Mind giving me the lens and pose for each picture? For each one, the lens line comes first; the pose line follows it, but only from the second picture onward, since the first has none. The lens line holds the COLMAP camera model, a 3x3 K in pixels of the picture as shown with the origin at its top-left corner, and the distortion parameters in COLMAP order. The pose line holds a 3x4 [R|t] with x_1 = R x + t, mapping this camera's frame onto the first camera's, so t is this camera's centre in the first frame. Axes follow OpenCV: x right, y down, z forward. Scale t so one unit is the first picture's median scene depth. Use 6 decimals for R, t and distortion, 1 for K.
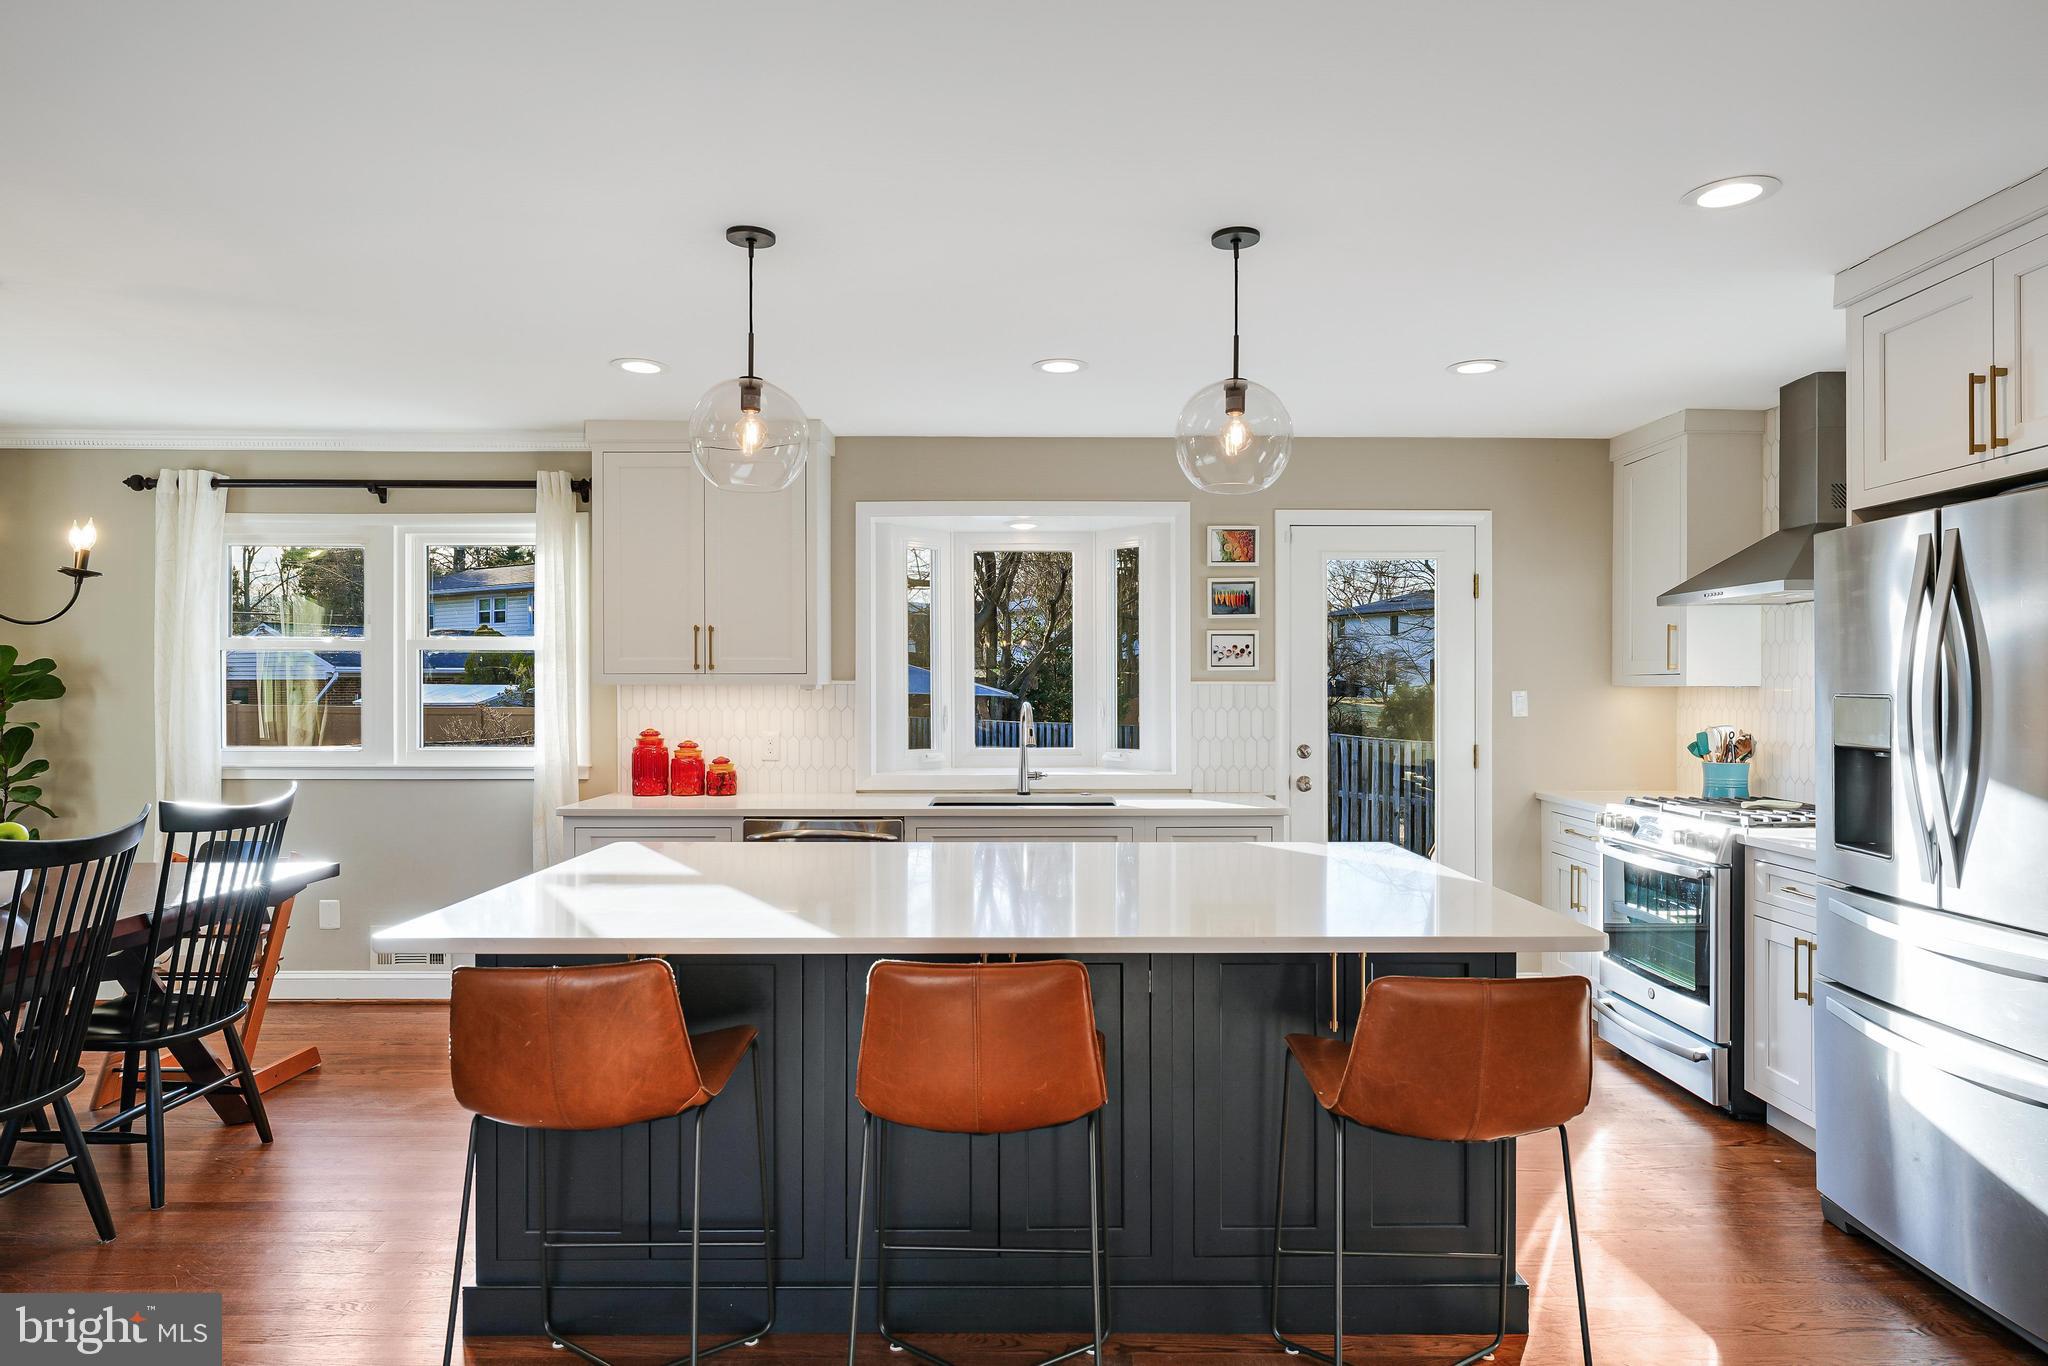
lens RADIAL K [[1173.3, 0, 1033.1], [0, 1173.3, 689.7], [0, 0, 1]] dist [-0.005324, -0.002921]
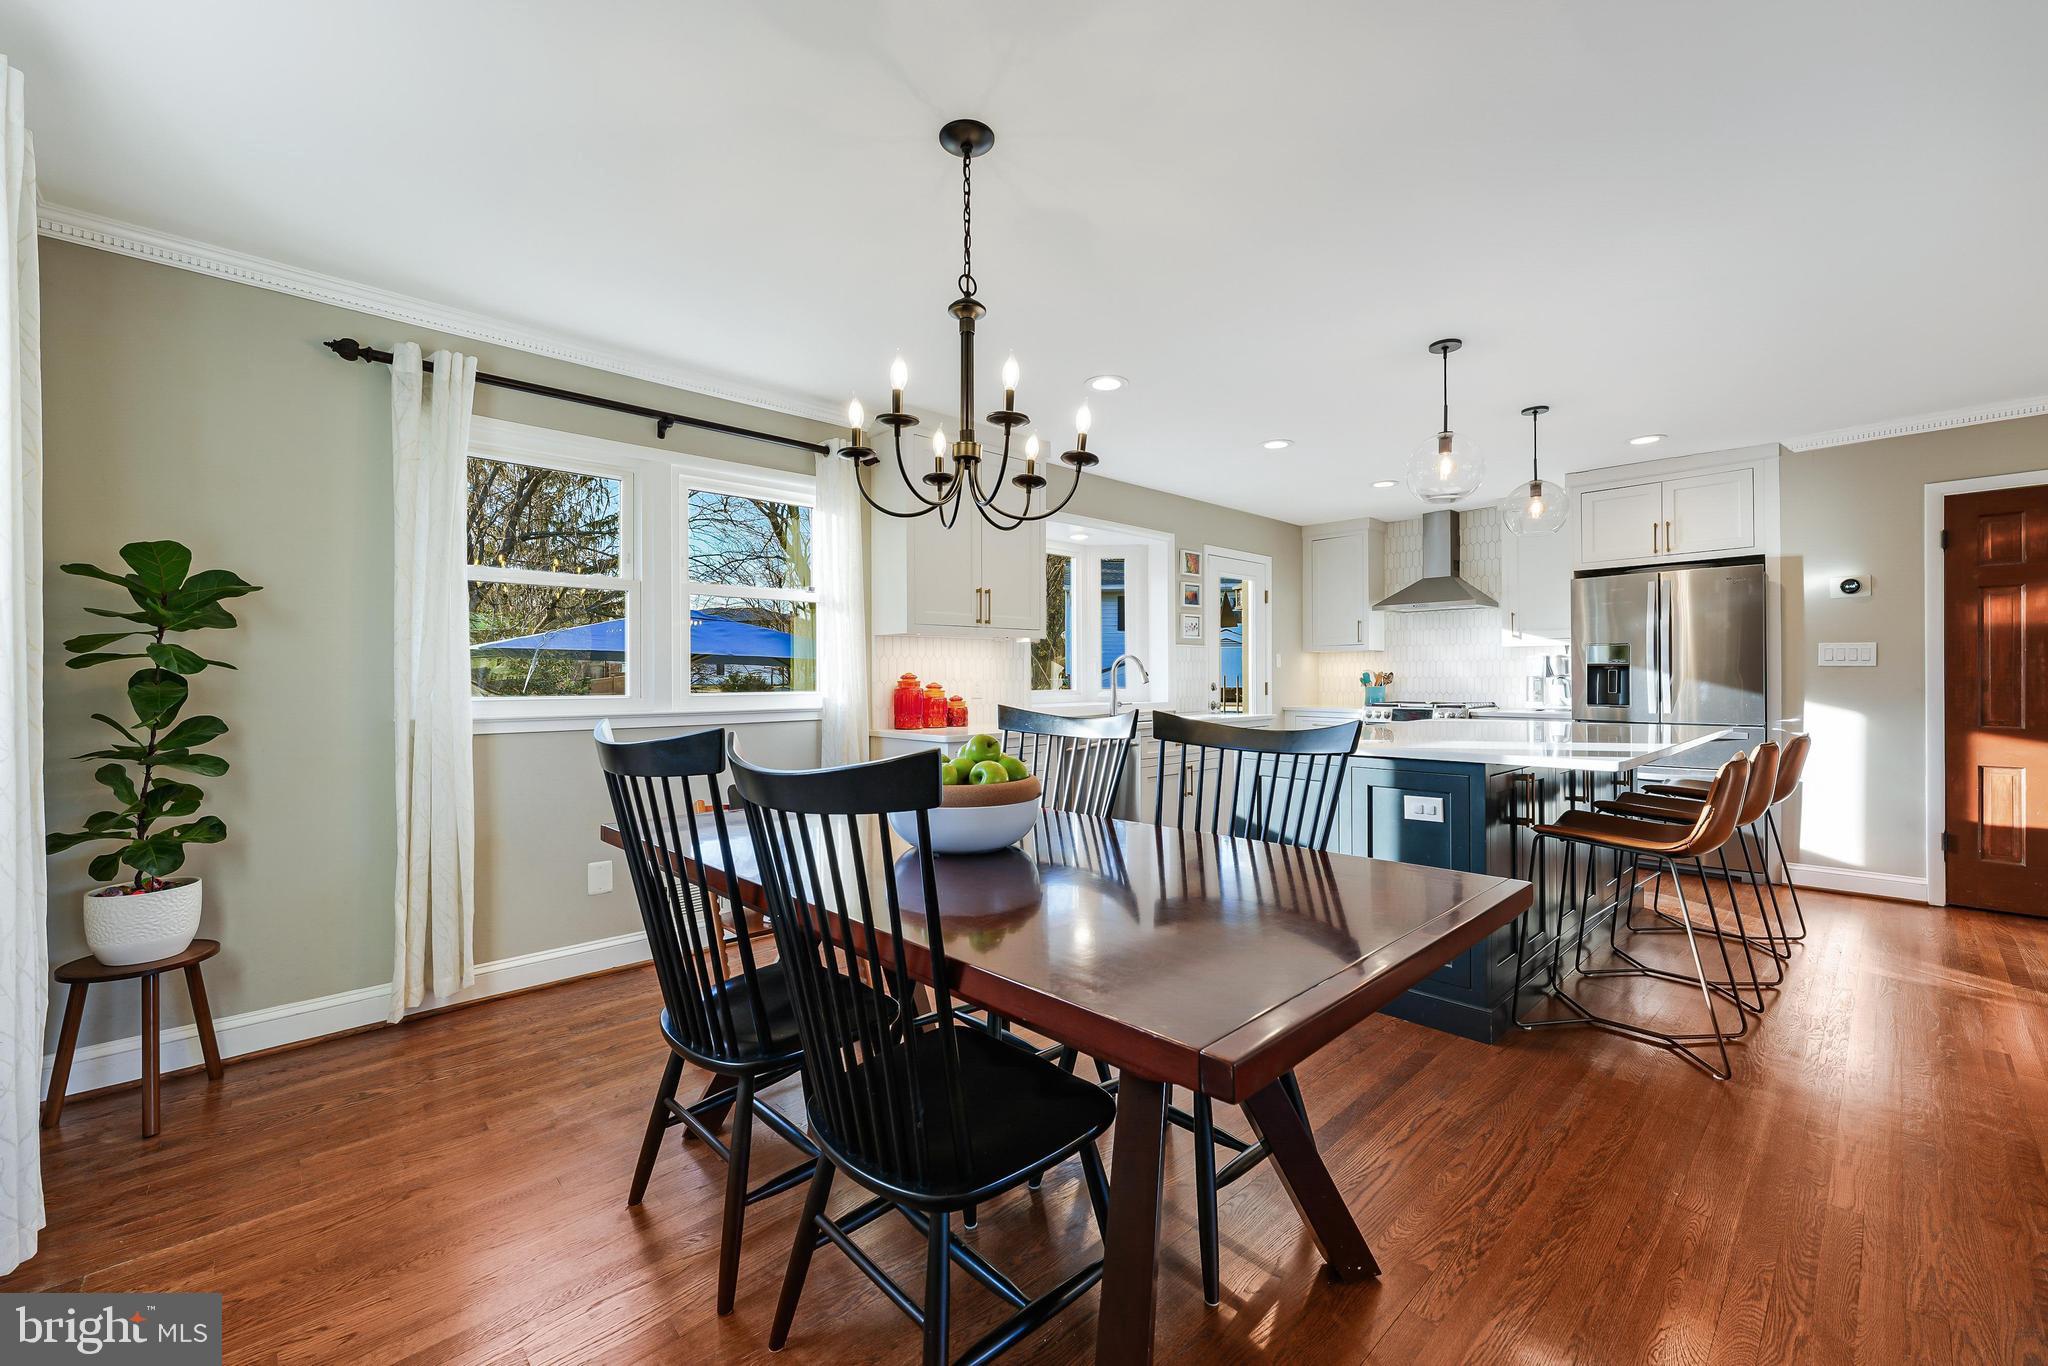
lens RADIAL K [[827.7, 0, 1026.5], [0, 827.7, 677.2], [0, 0, 1]] dist [-0.002847, 0.001804]
pose [[0.732972, -0.003366, 0.680251, -0.804860], [0.007626, 0.999966, -0.003269, 0.040850], [-0.680216, 0.007584, 0.732972, 0.307691]]
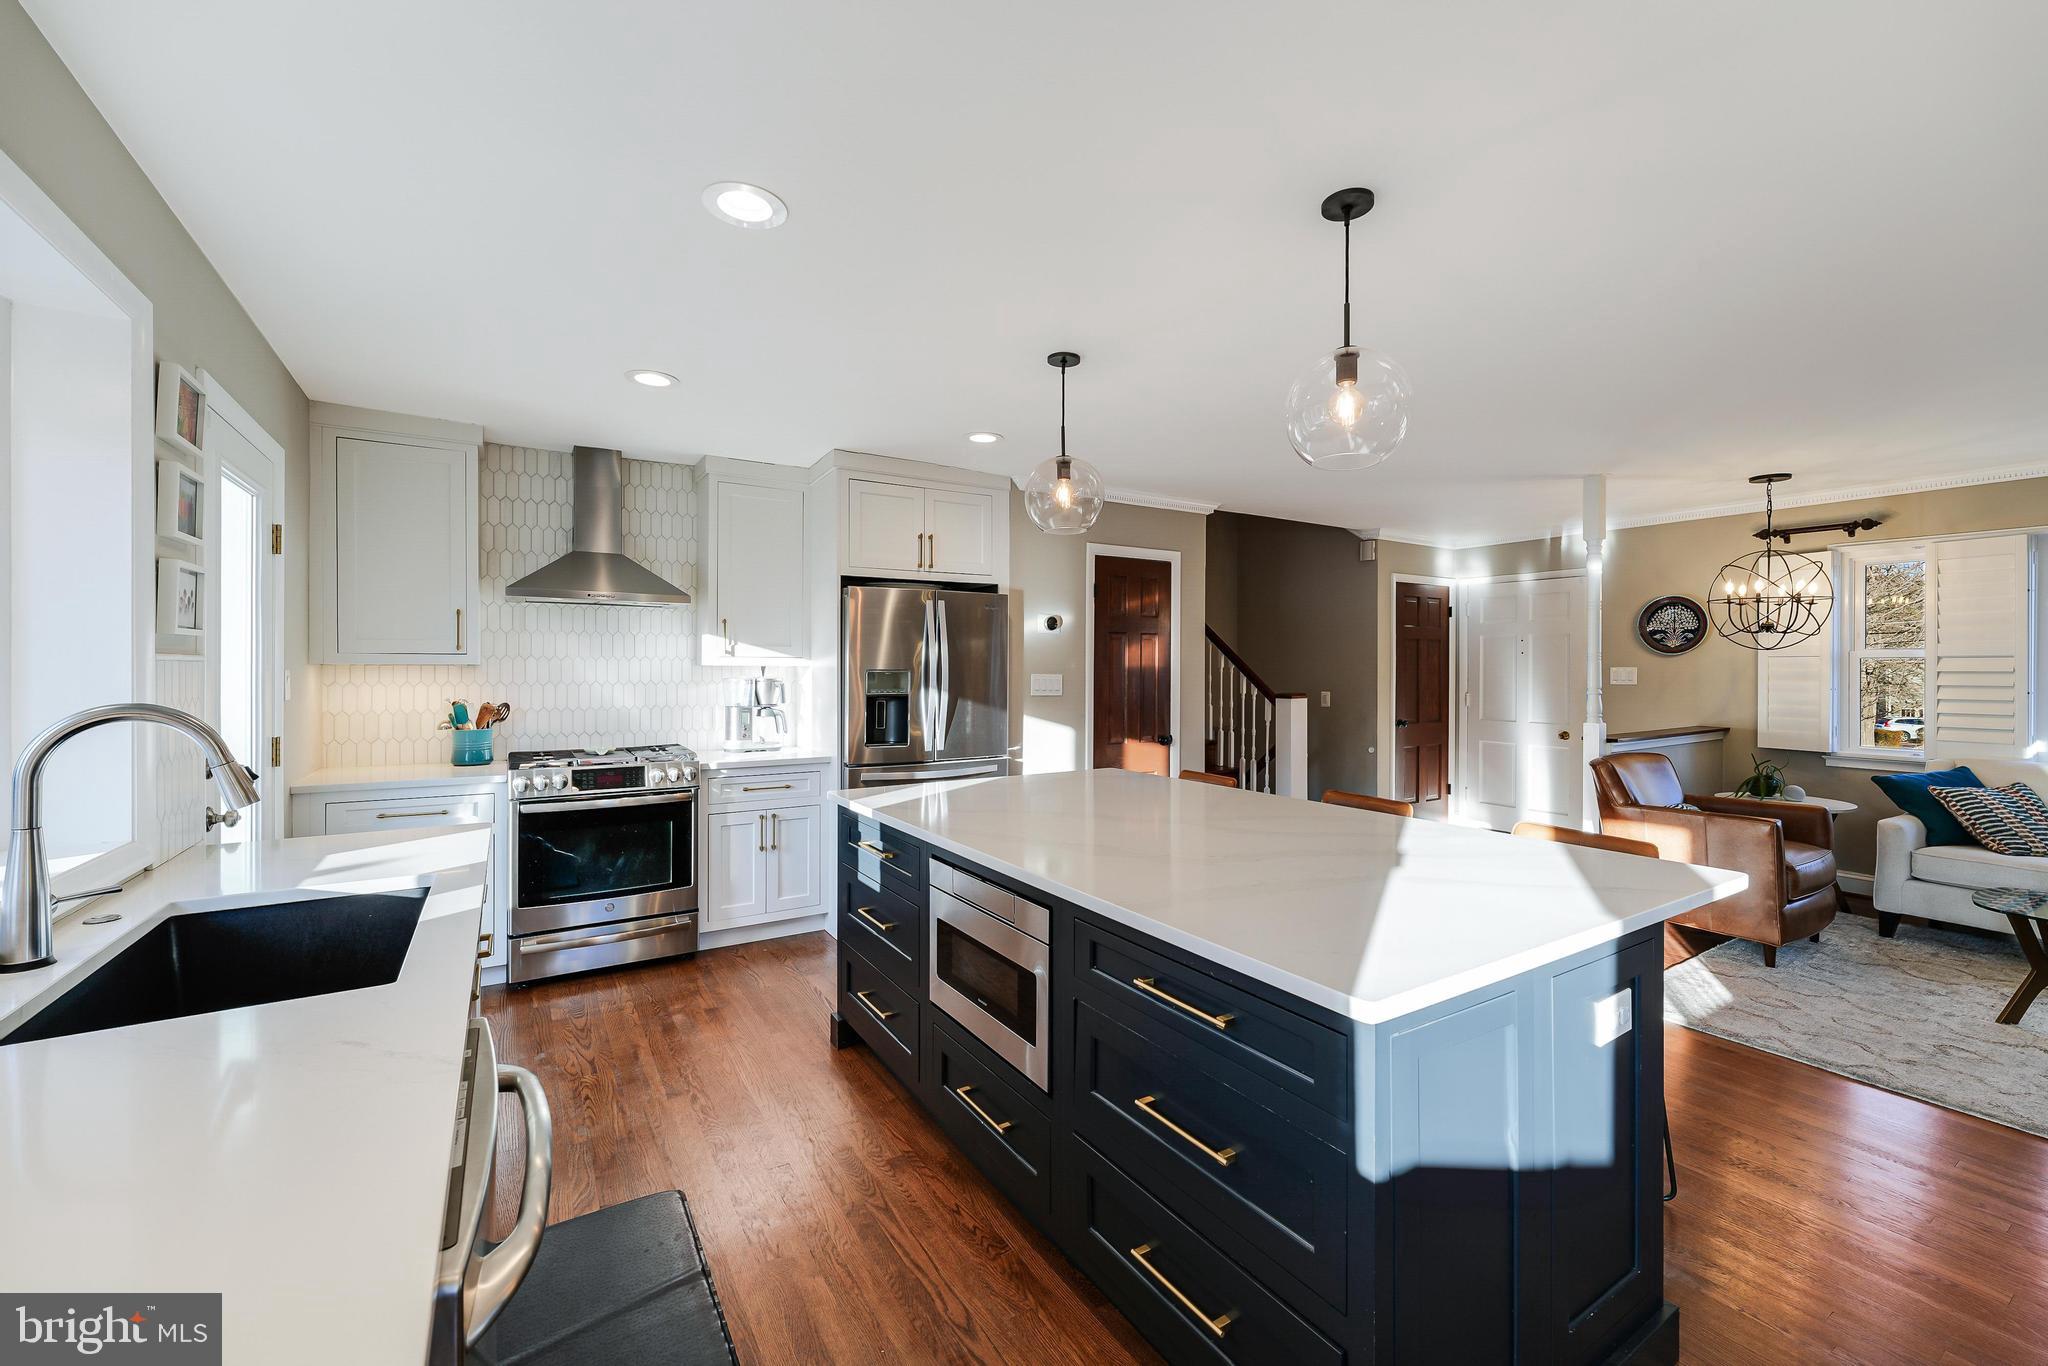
lens RADIAL K [[827.7, 0, 1033.9], [0, 827.7, 669.4], [0, 0, 1]] dist [-0.002847, 0.001804]
pose [[-0.527107, -0.003727, 0.849791, -0.383457], [0.000081, 0.999990, 0.004436, -0.001607], [-0.849799, 0.002407, -0.527101, 0.877016]]
